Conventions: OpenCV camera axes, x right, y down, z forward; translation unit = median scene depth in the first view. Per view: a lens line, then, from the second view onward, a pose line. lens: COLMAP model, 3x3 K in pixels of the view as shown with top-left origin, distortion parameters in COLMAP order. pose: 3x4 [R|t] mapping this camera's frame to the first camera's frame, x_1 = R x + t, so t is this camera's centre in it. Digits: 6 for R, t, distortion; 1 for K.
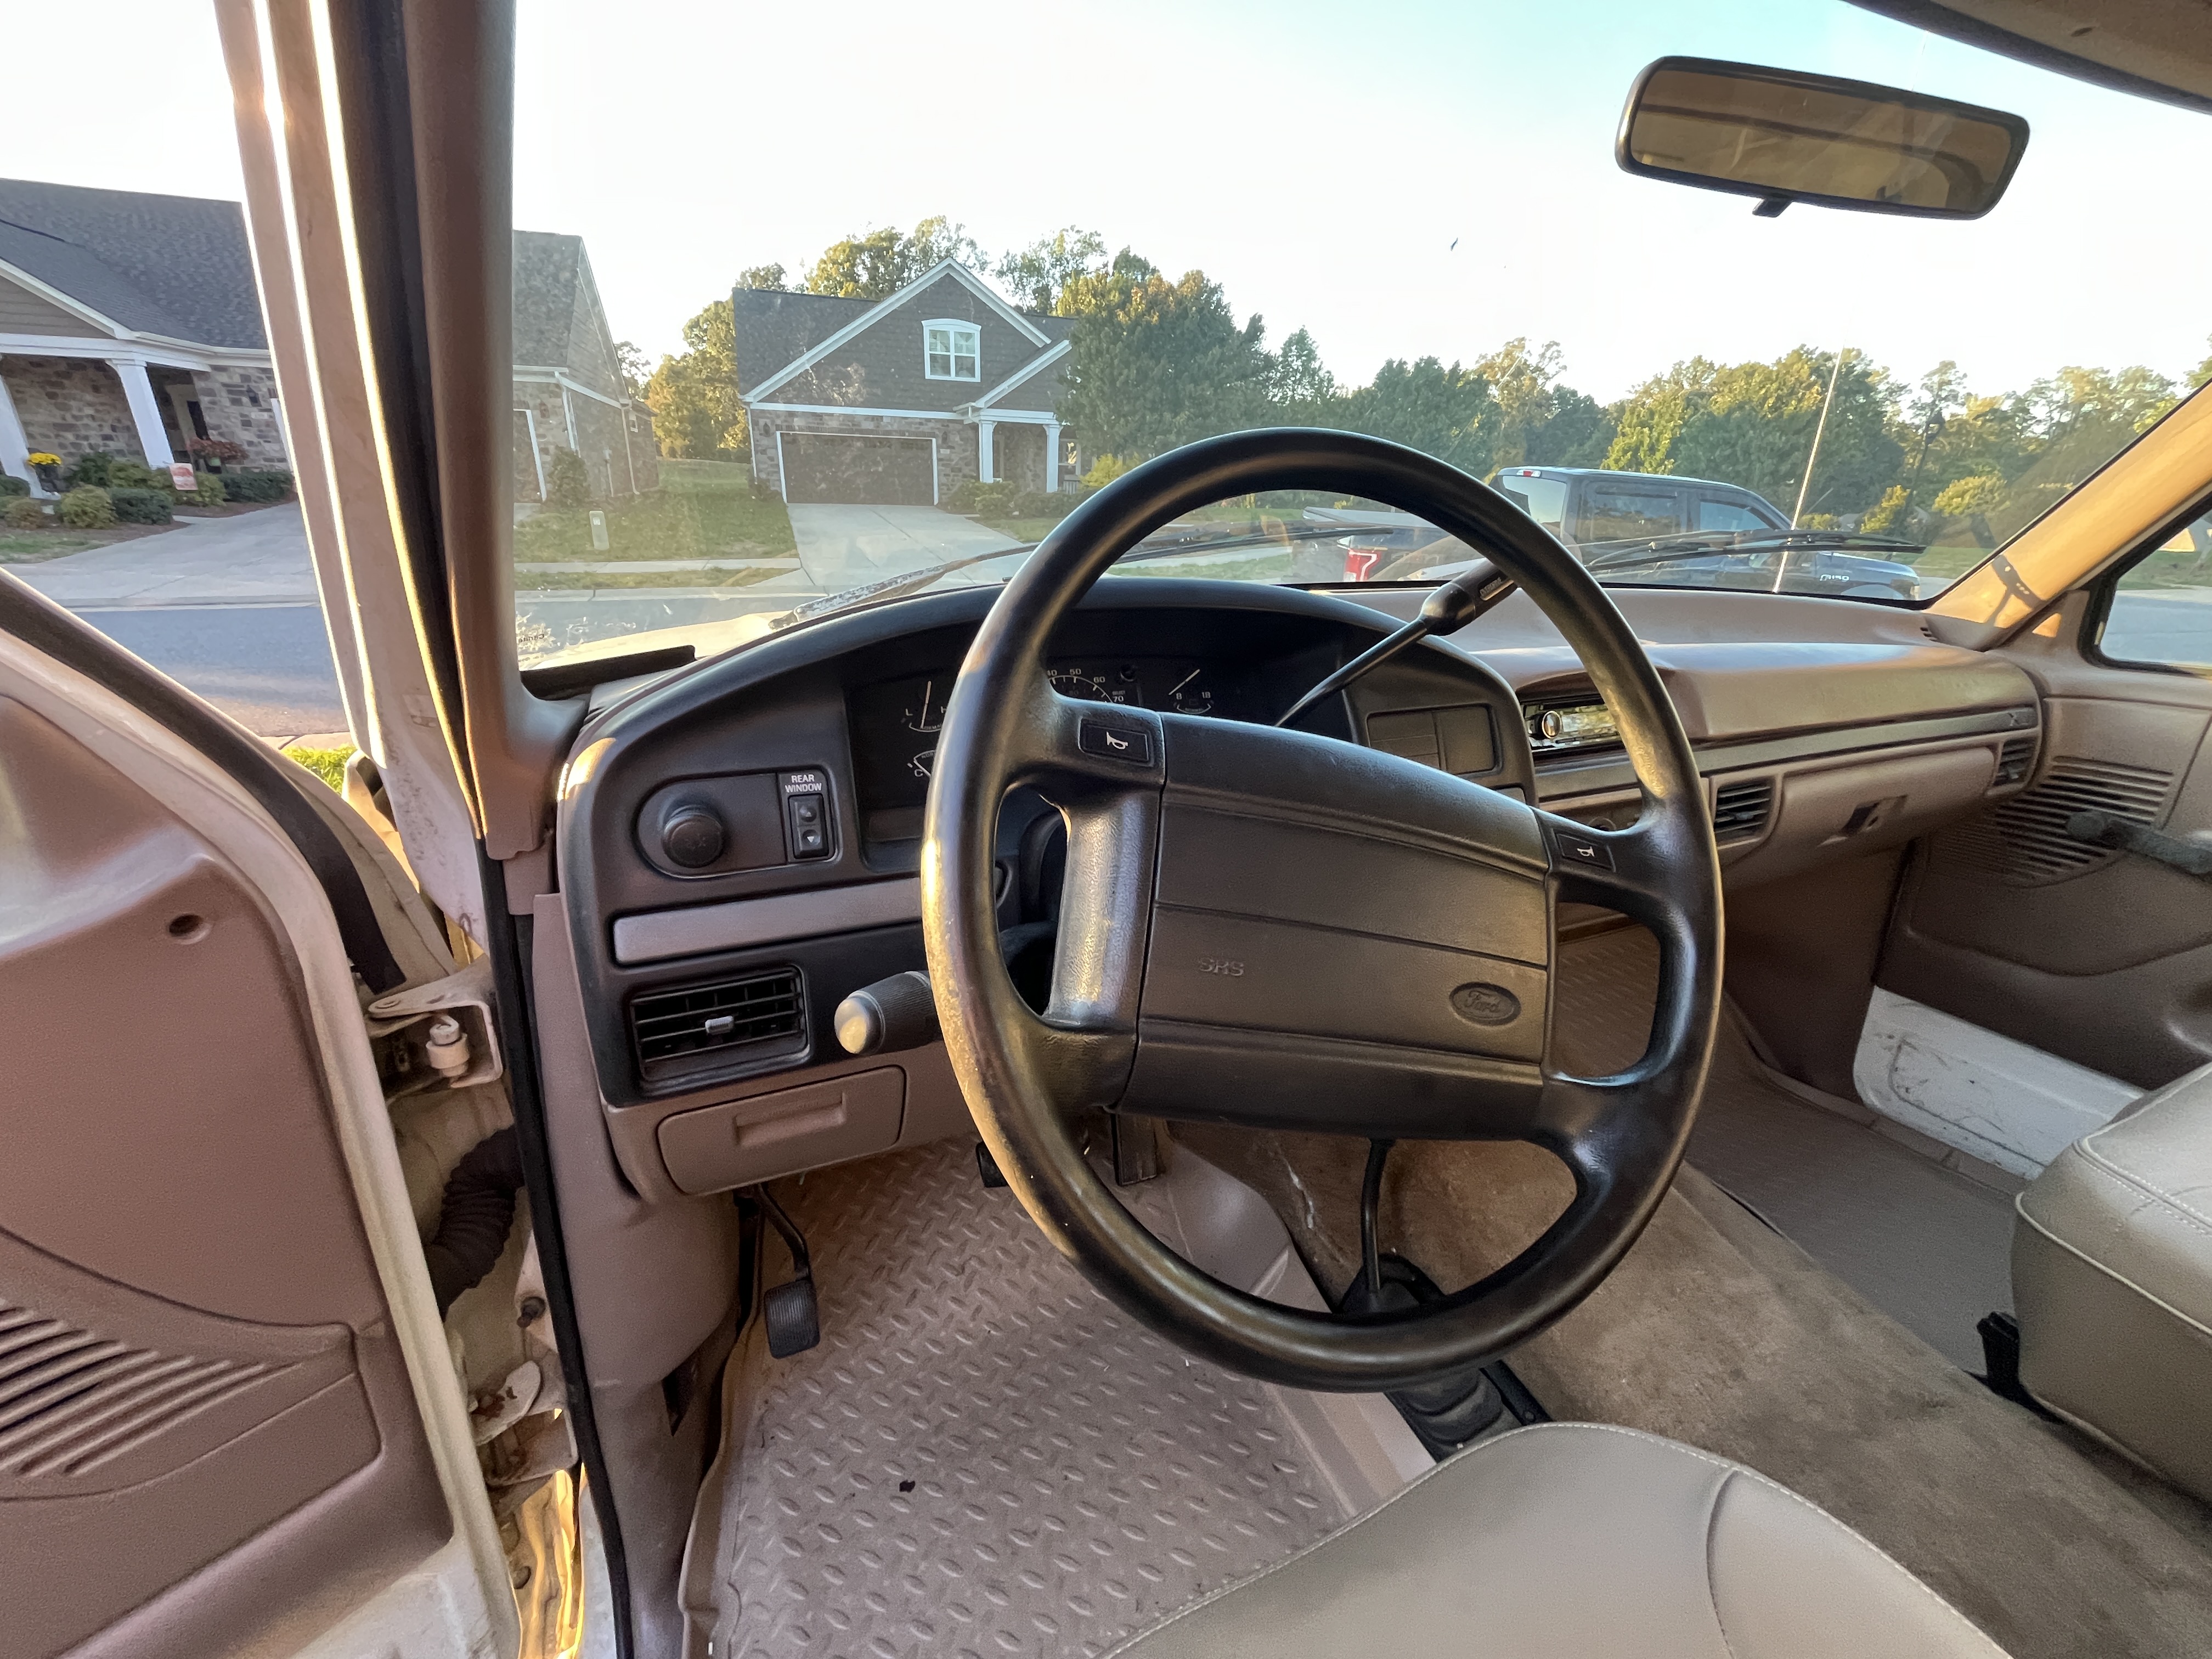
lens RADIAL K [[895.2, 0, 1100.8], [0, 895.2, 823.7], [0, 0, 1]] dist [-0.005383, 0.001188]
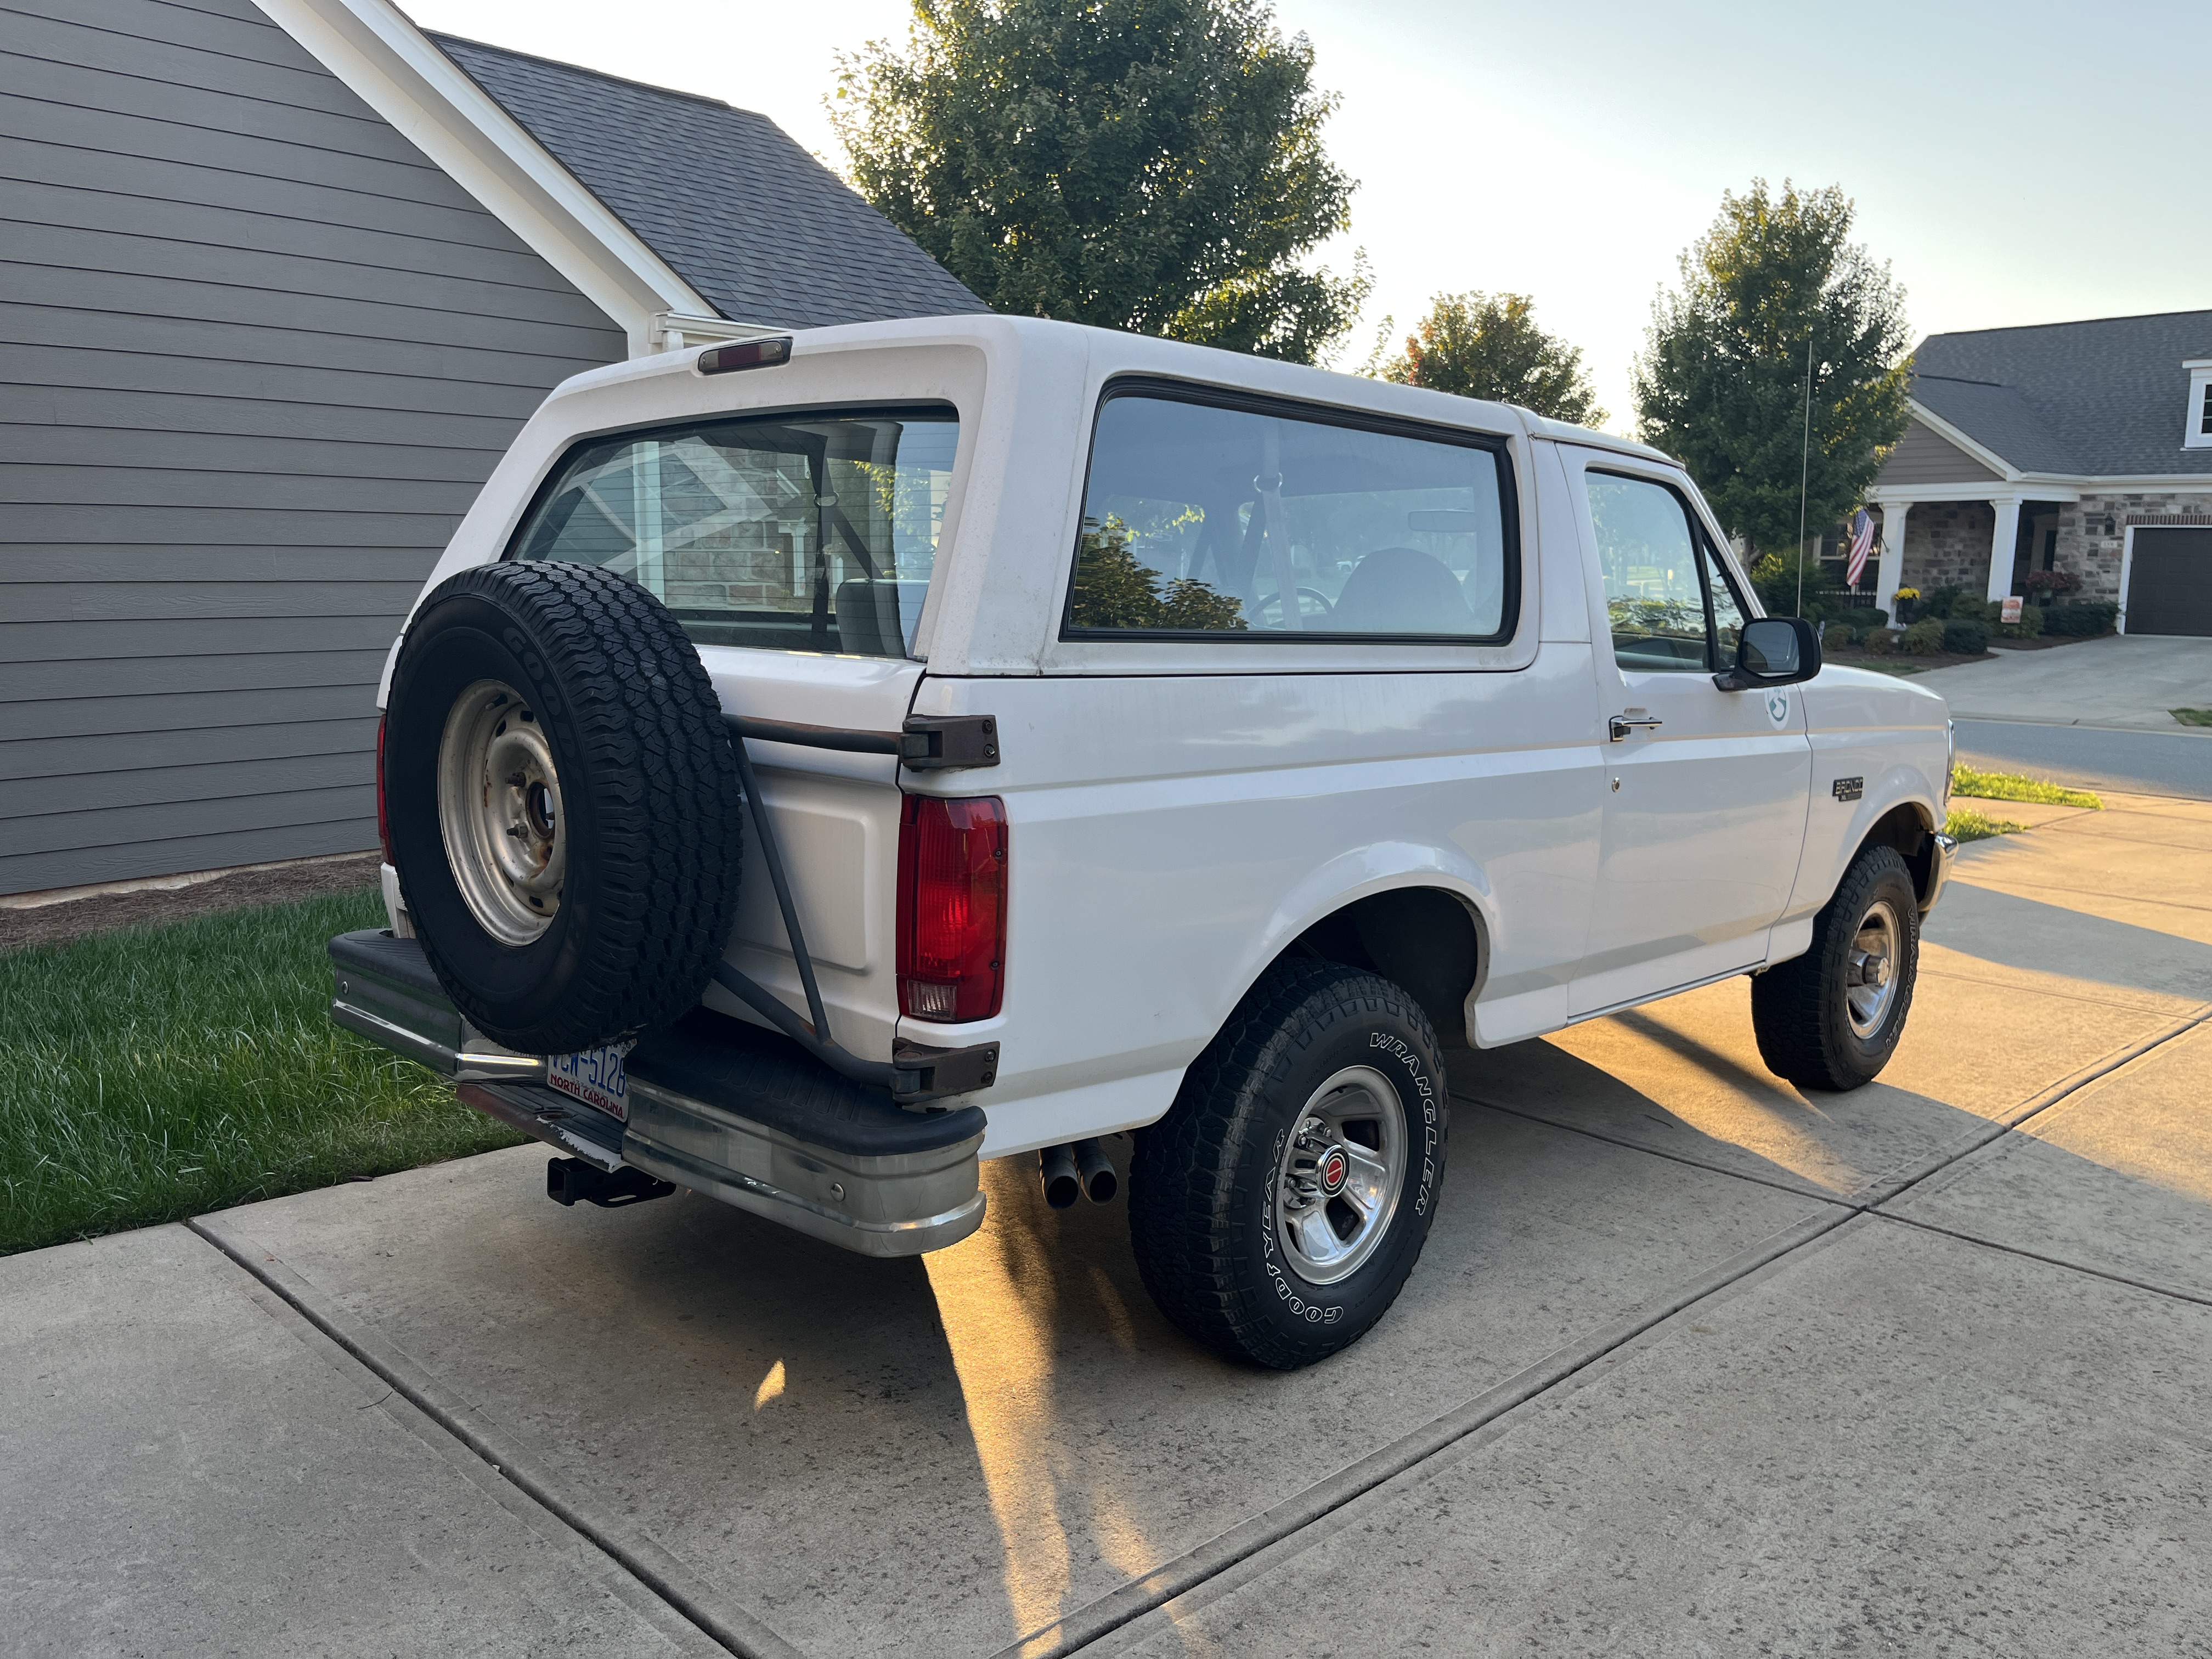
lens RADIAL K [[1674.7, 0, 1100.0], [0, 1674.7, 852.1], [0, 0, 1]] dist [0.072304, -0.101001]
pose [[0.301901, 0.135460, -0.943666, 0.371689], [-0.344473, 0.938476, 0.024510, 0.127983], [0.888929, 0.317668, 0.329989, -0.337212]]
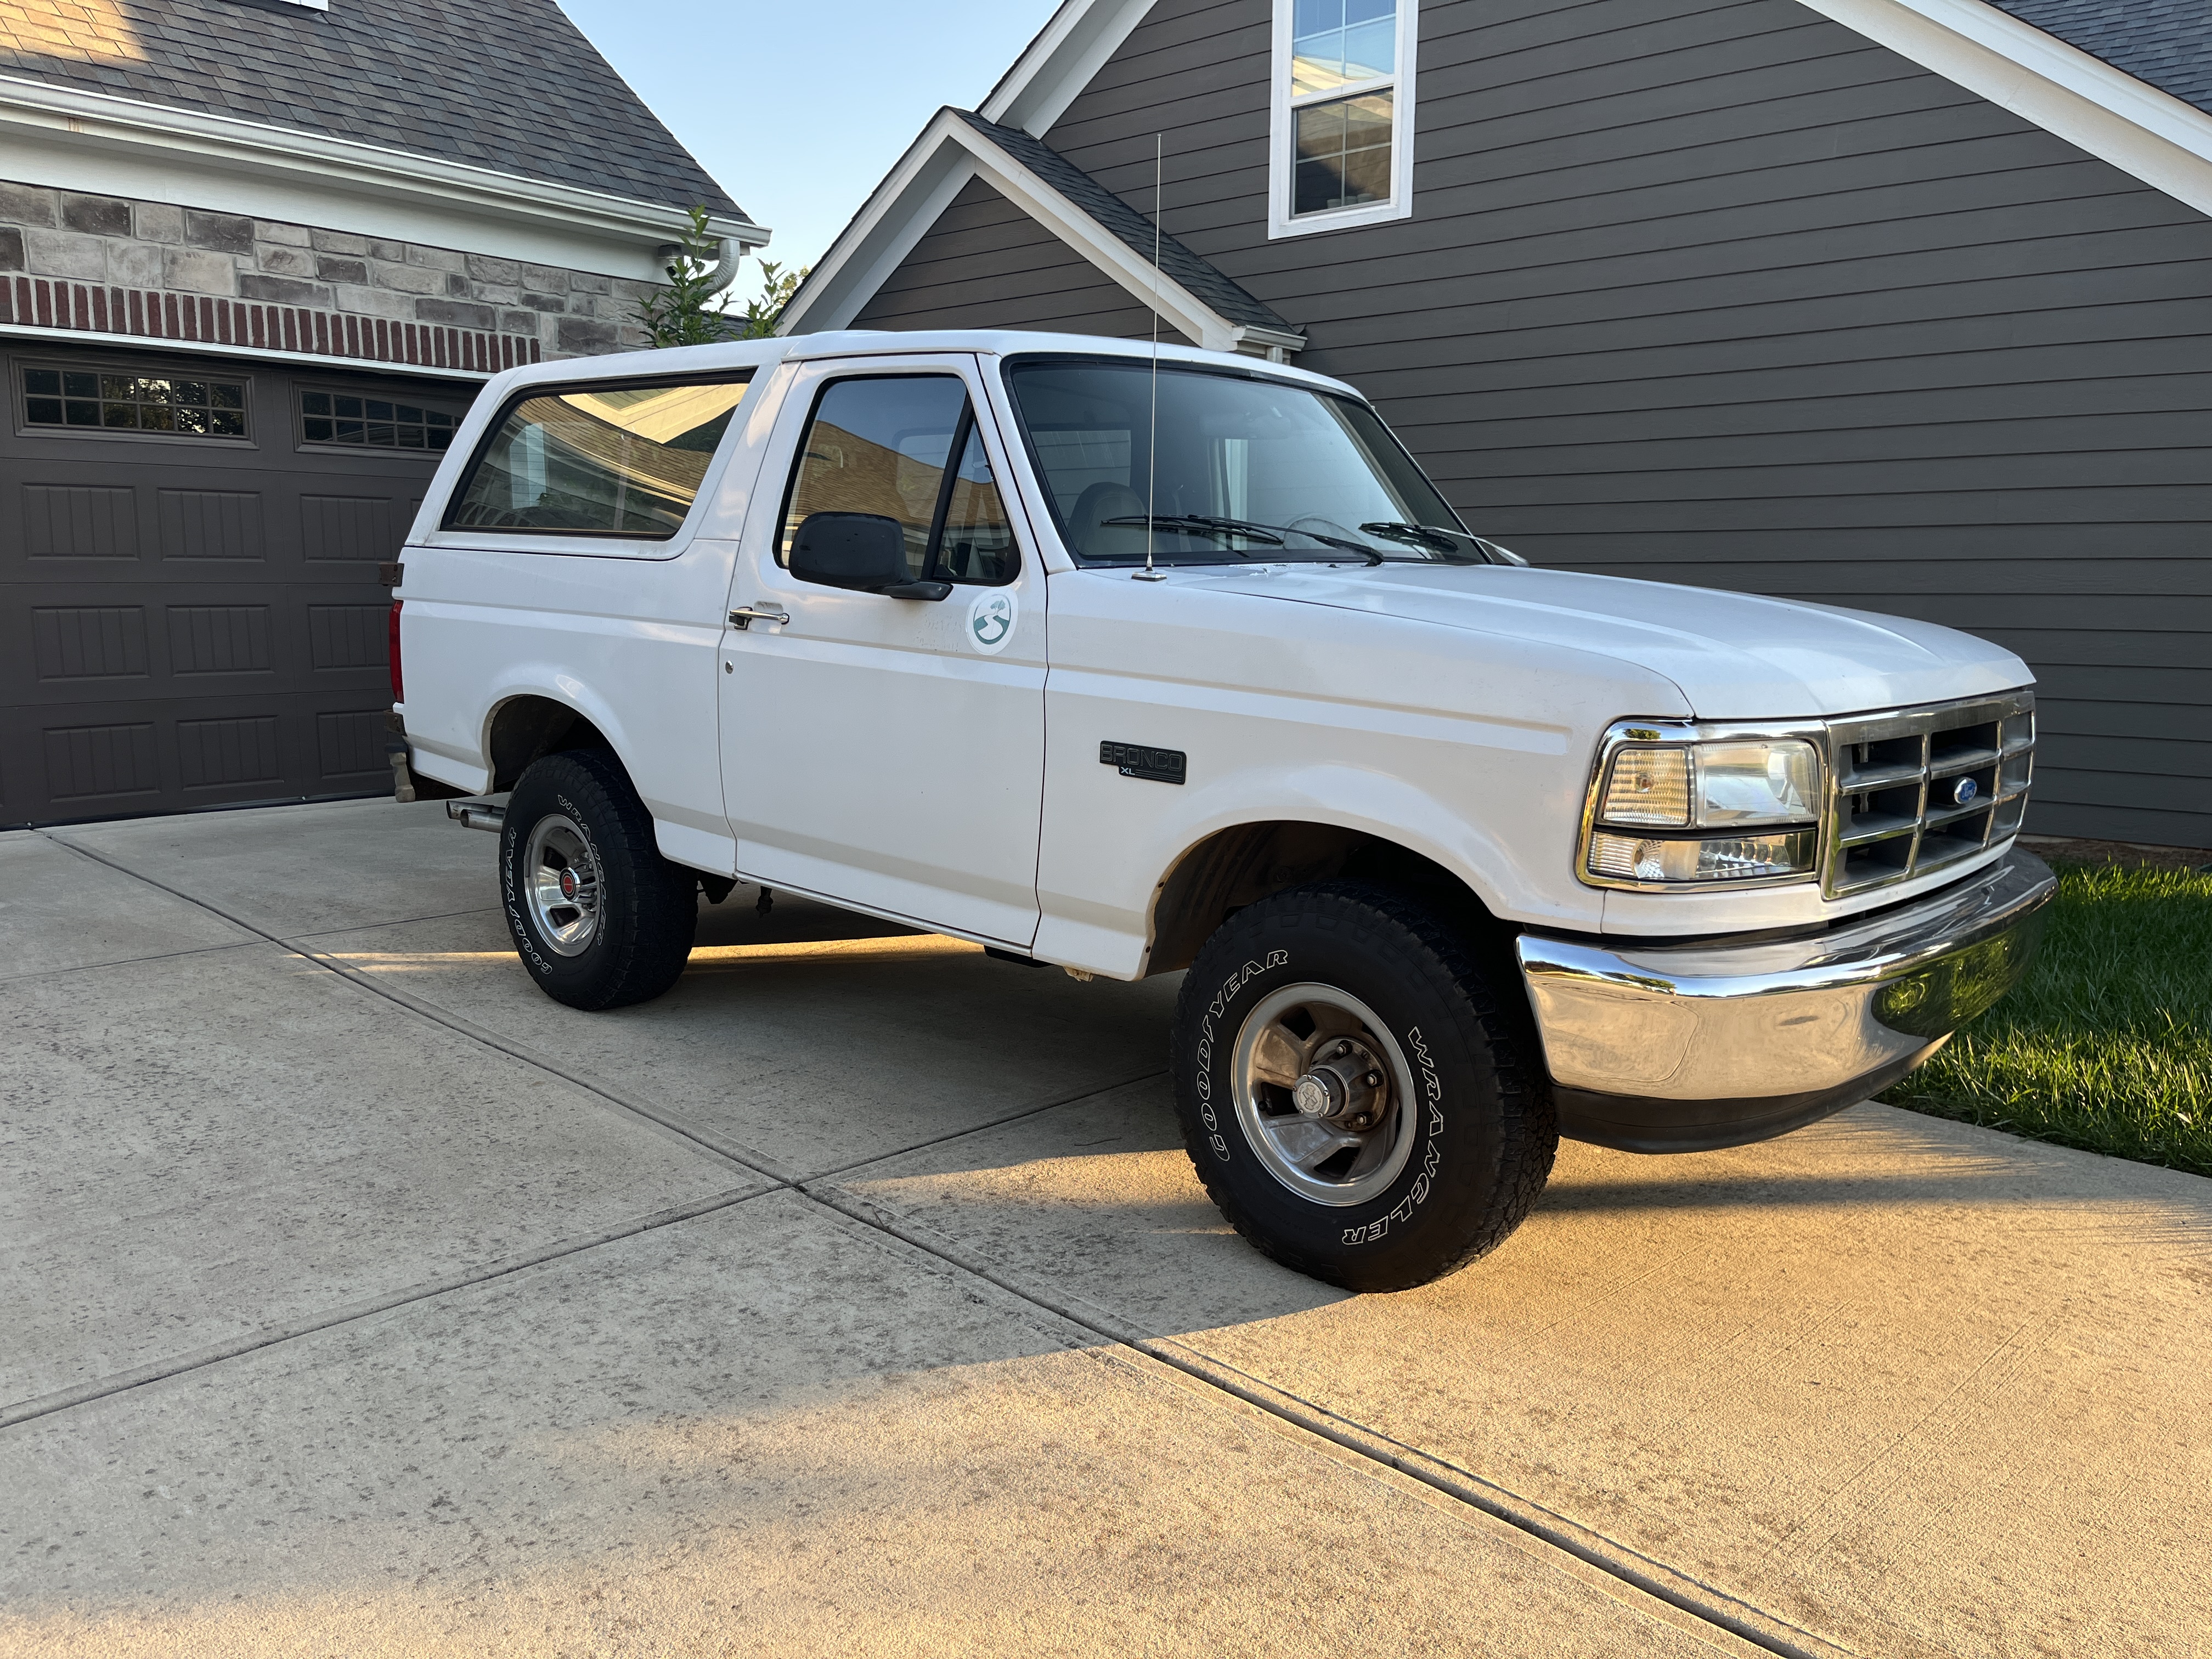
lens RADIAL K [[1674.7, 0, 1109.7], [0, 1674.7, 849.2], [0, 0, 1]] dist [0.072304, -0.101001]
pose [[-0.943303, 0.019539, -0.331357, 0.240817], [-0.149036, 0.867054, 0.475400, 0.021785], [0.296594, 0.497830, -0.814983, -0.039442]]
